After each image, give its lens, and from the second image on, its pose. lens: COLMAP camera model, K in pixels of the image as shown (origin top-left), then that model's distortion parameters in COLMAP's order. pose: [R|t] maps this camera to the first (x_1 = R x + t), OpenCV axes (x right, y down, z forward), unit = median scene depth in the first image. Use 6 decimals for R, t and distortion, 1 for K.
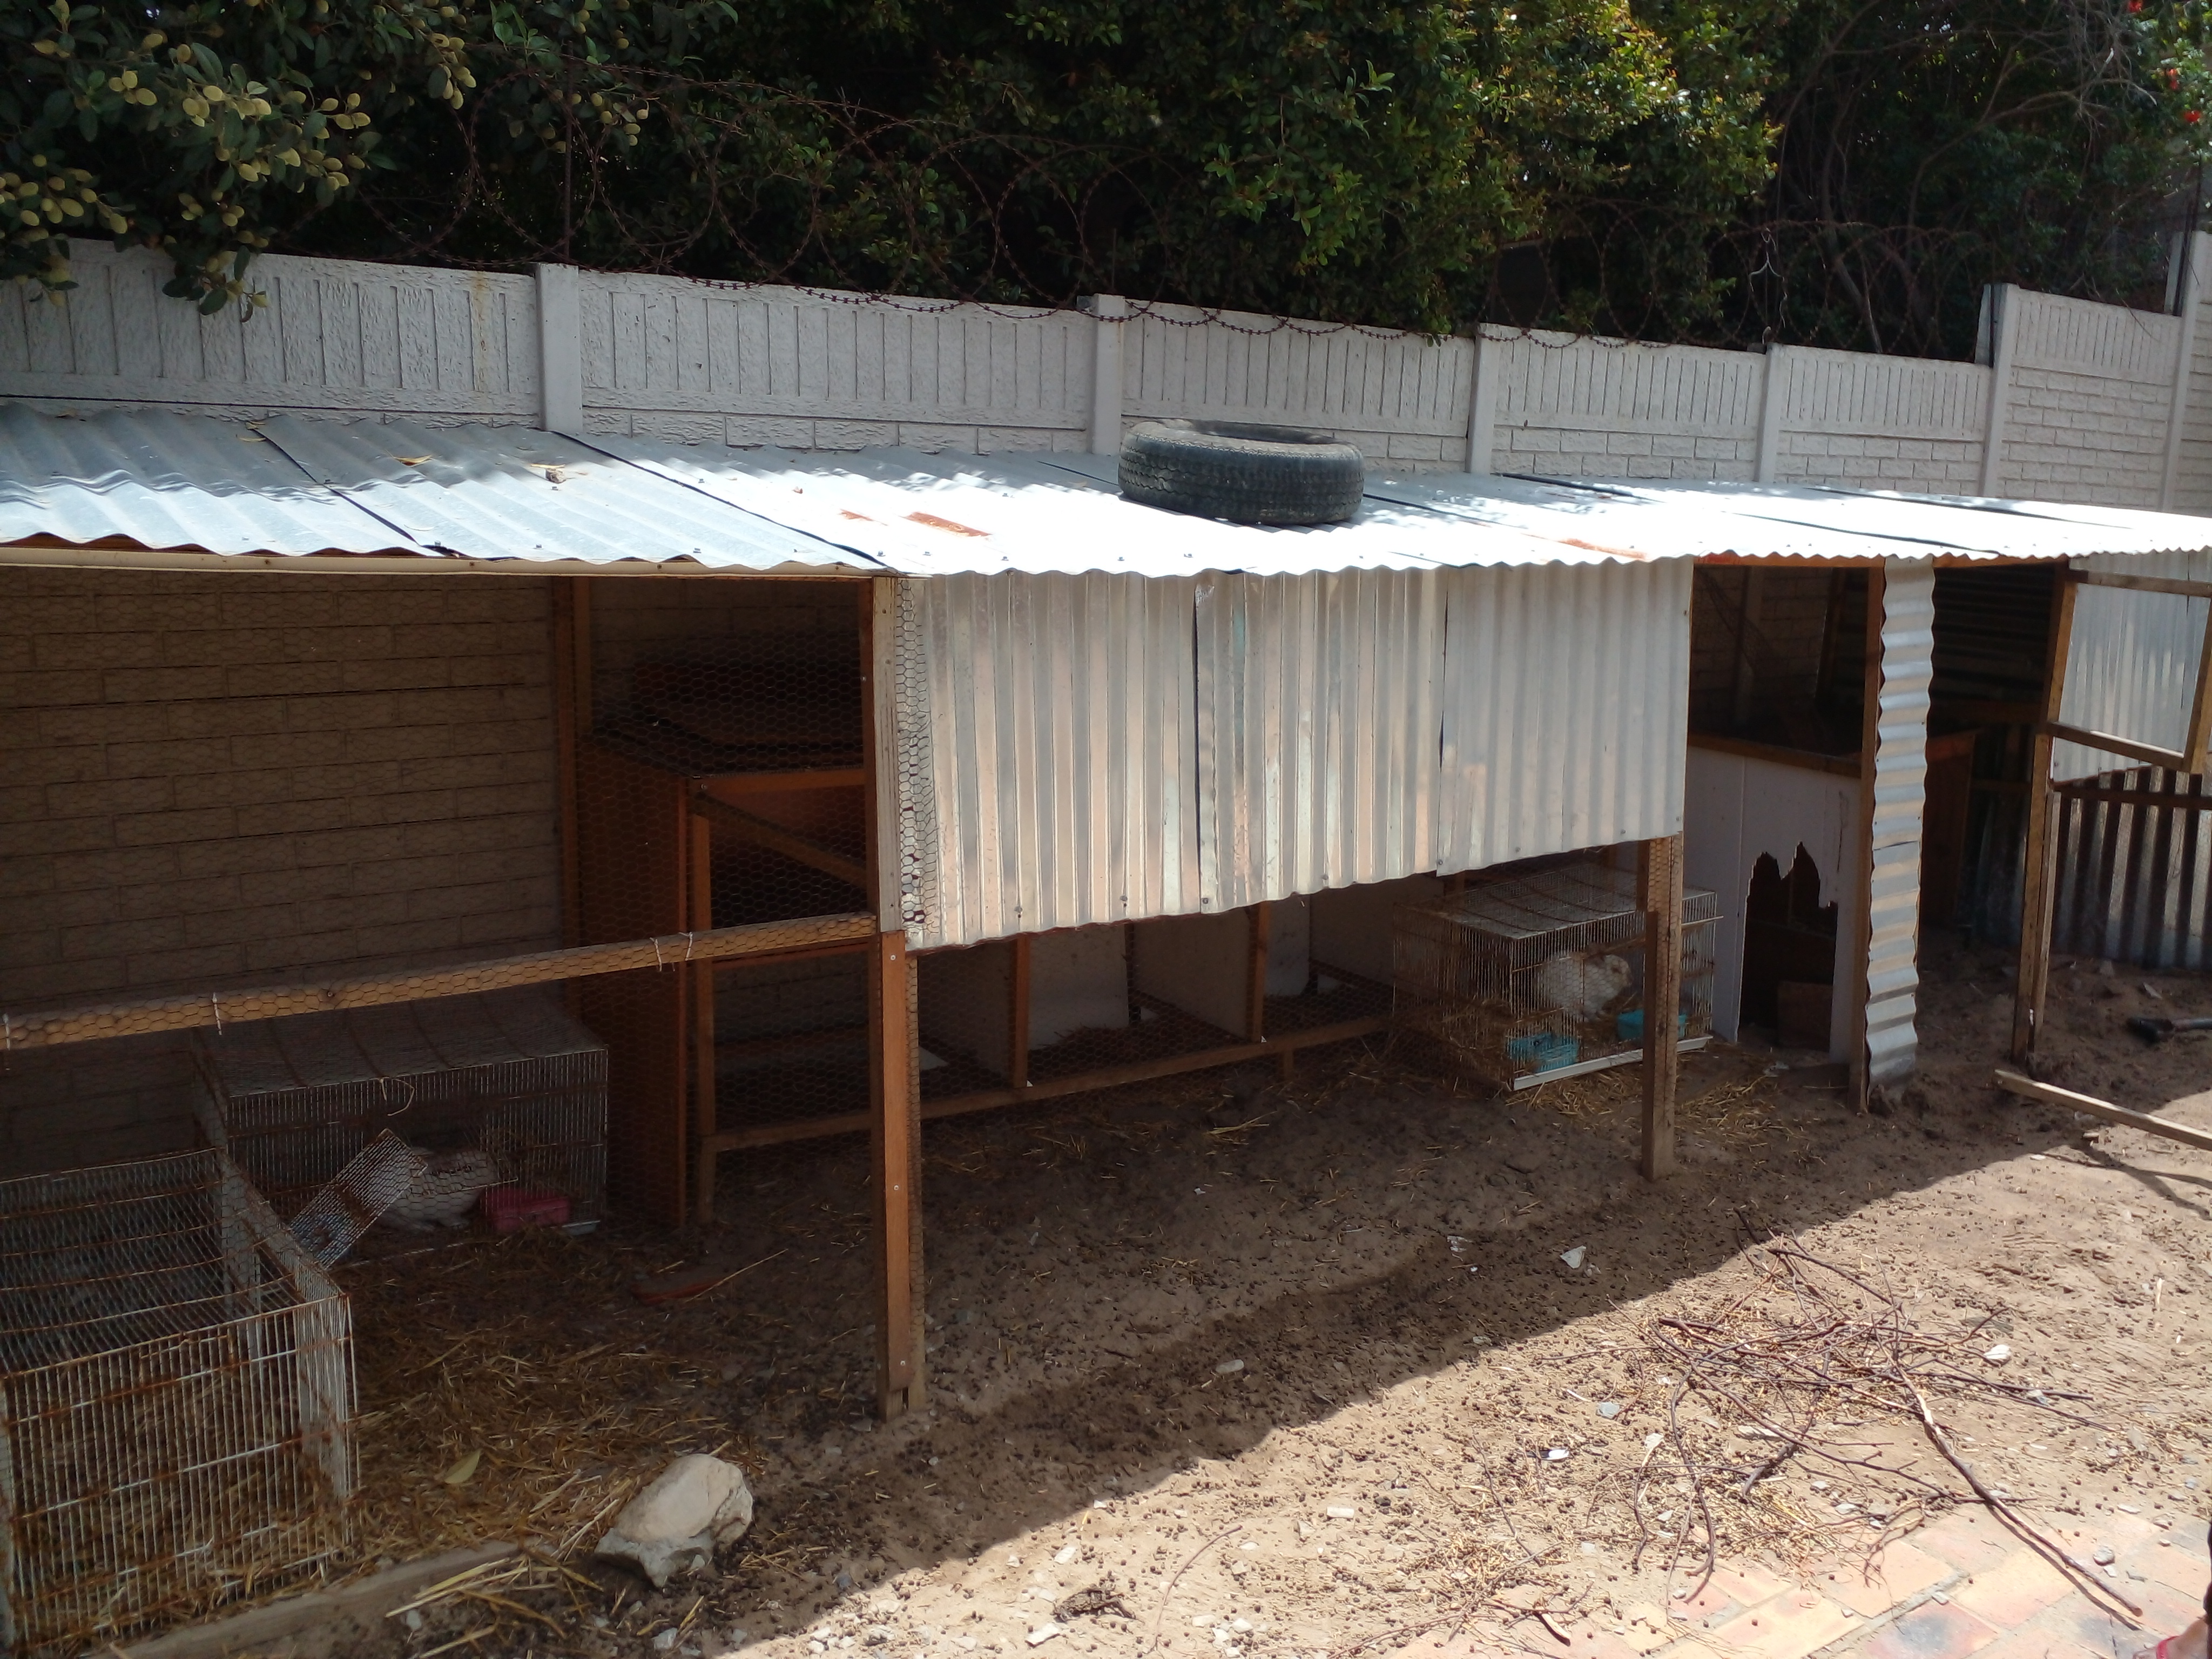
lens RADIAL K [[1759.8, 0, 1090.9], [0, 1759.8, 848.9], [0, 0, 1]] dist [0.059267, -0.103874]
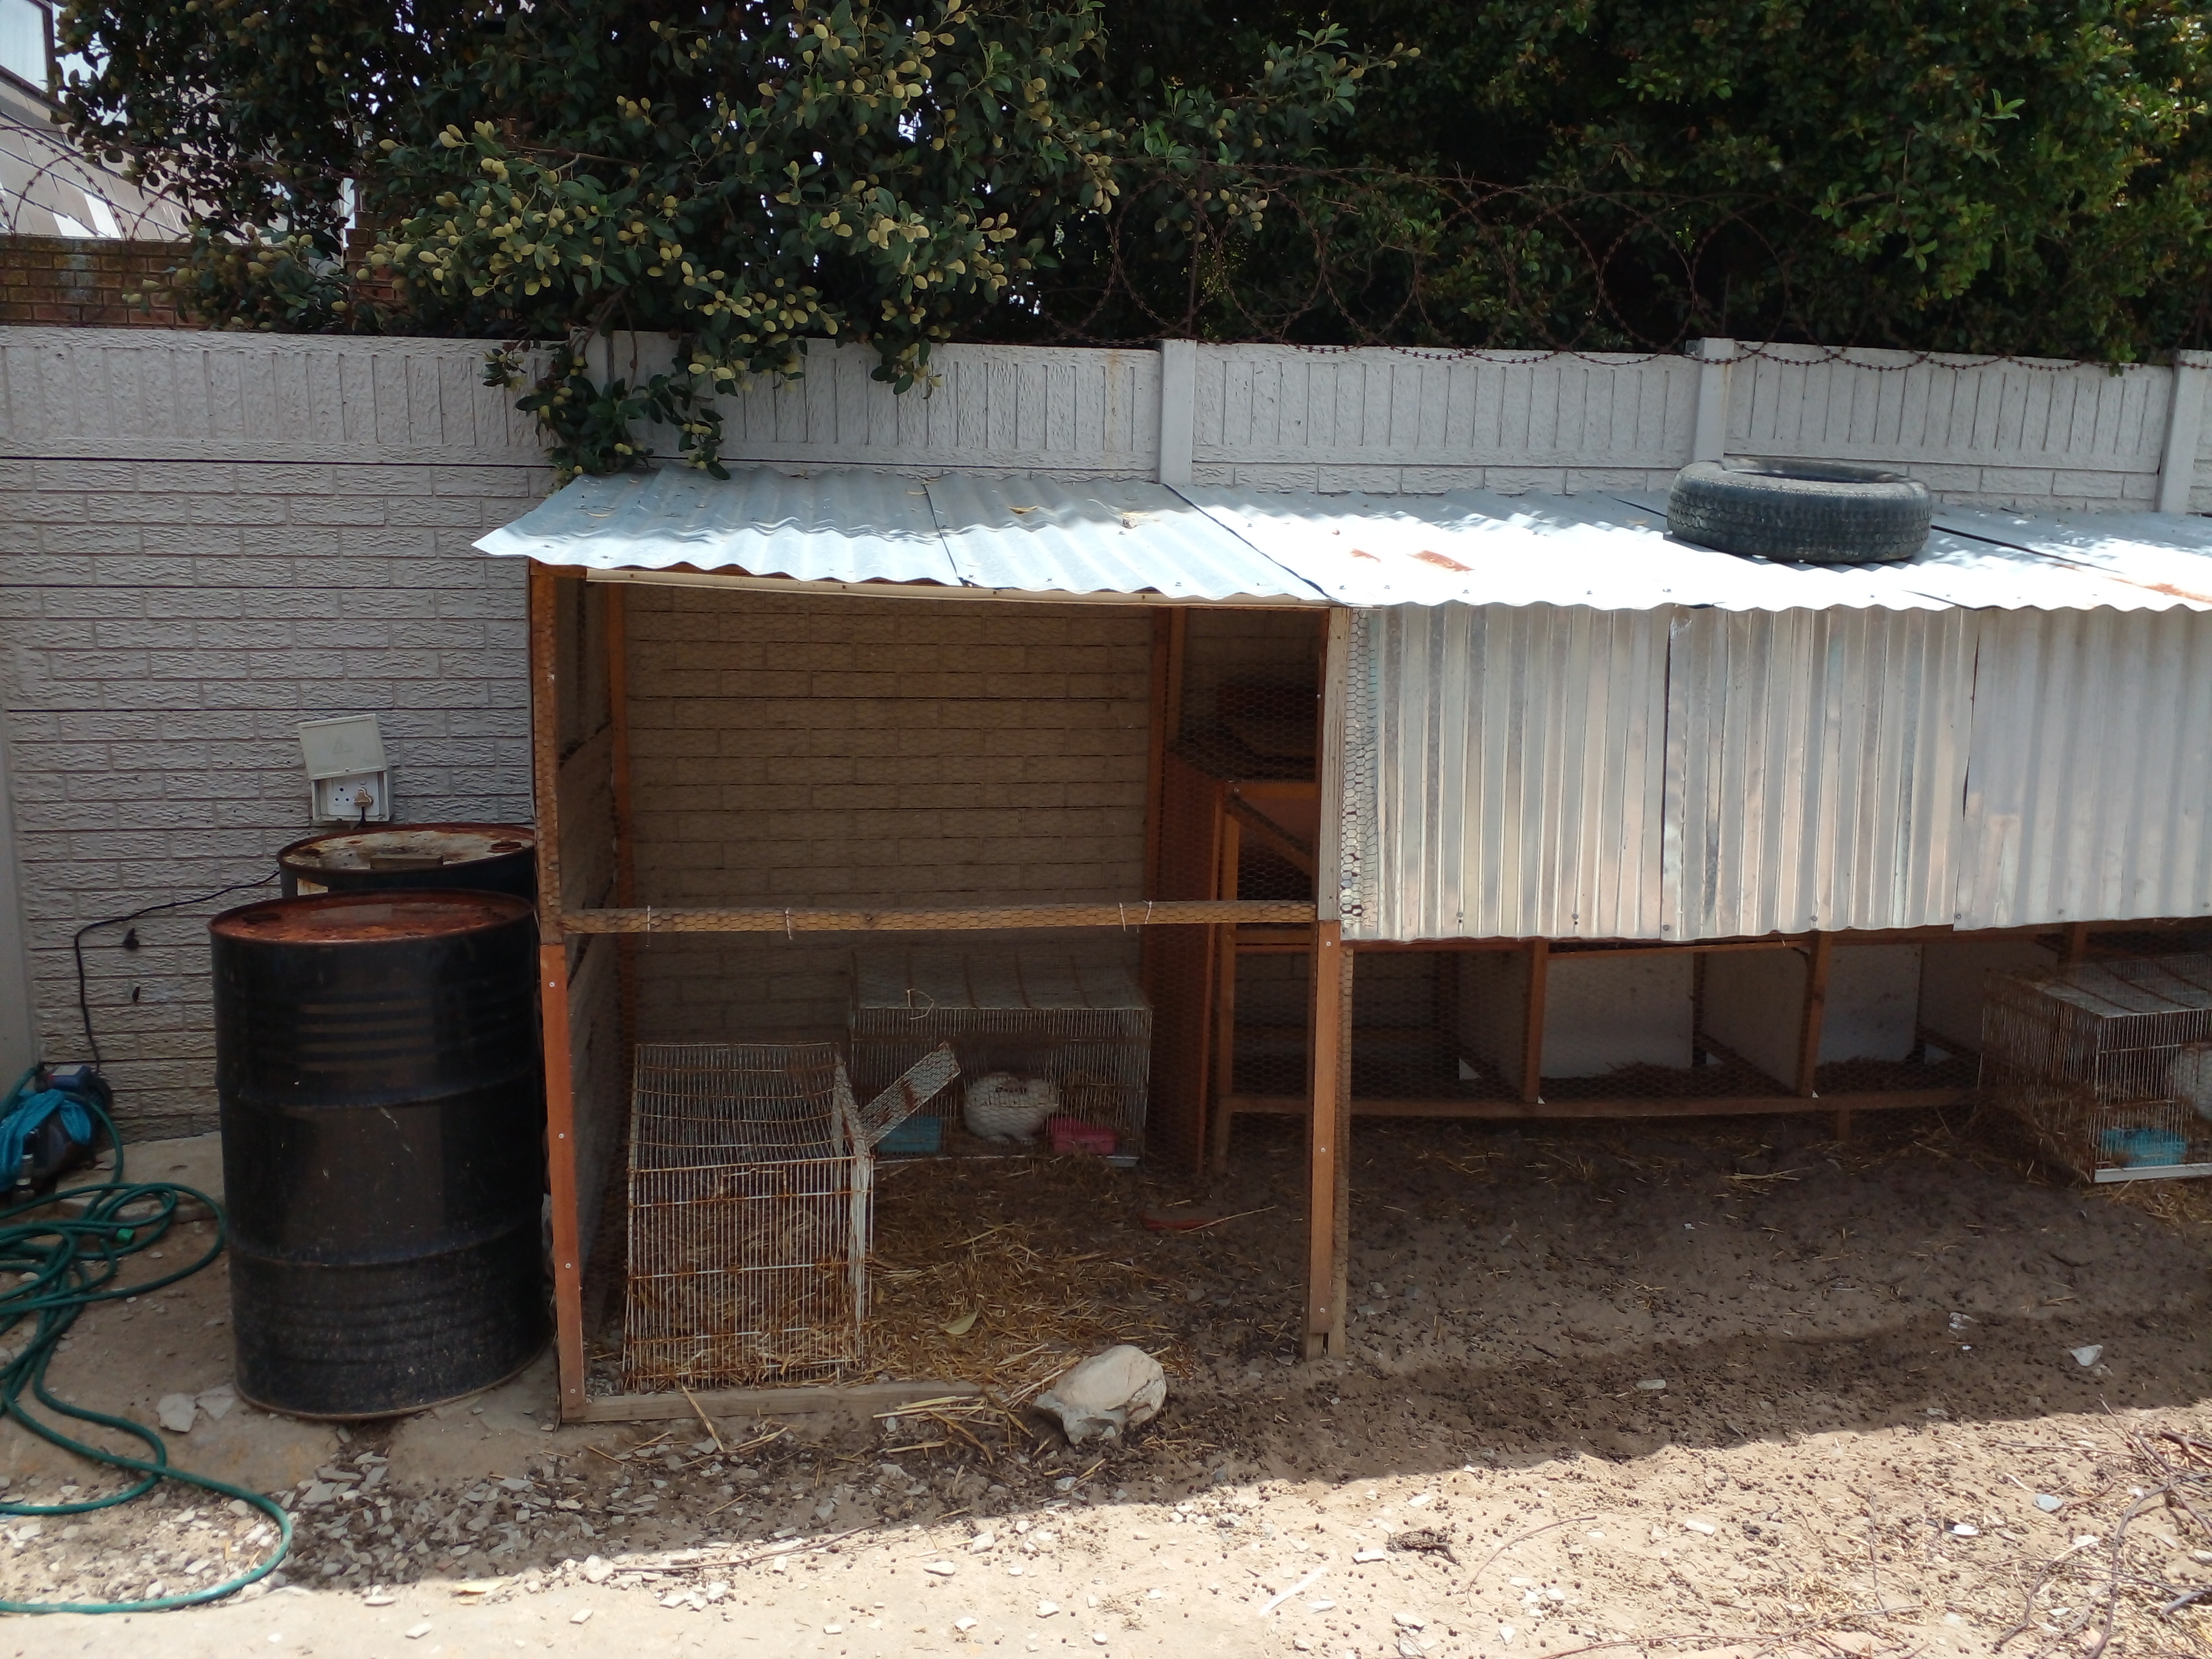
lens RADIAL K [[1759.8, 0, 1096.8], [0, 1759.8, 837.6], [0, 0, 1]] dist [0.059267, -0.103874]
pose [[0.904348, 0.073194, -0.420473, 0.173841], [-0.085644, 0.996267, -0.010778, 0.015033], [0.418115, 0.045758, 0.907241, -0.068083]]
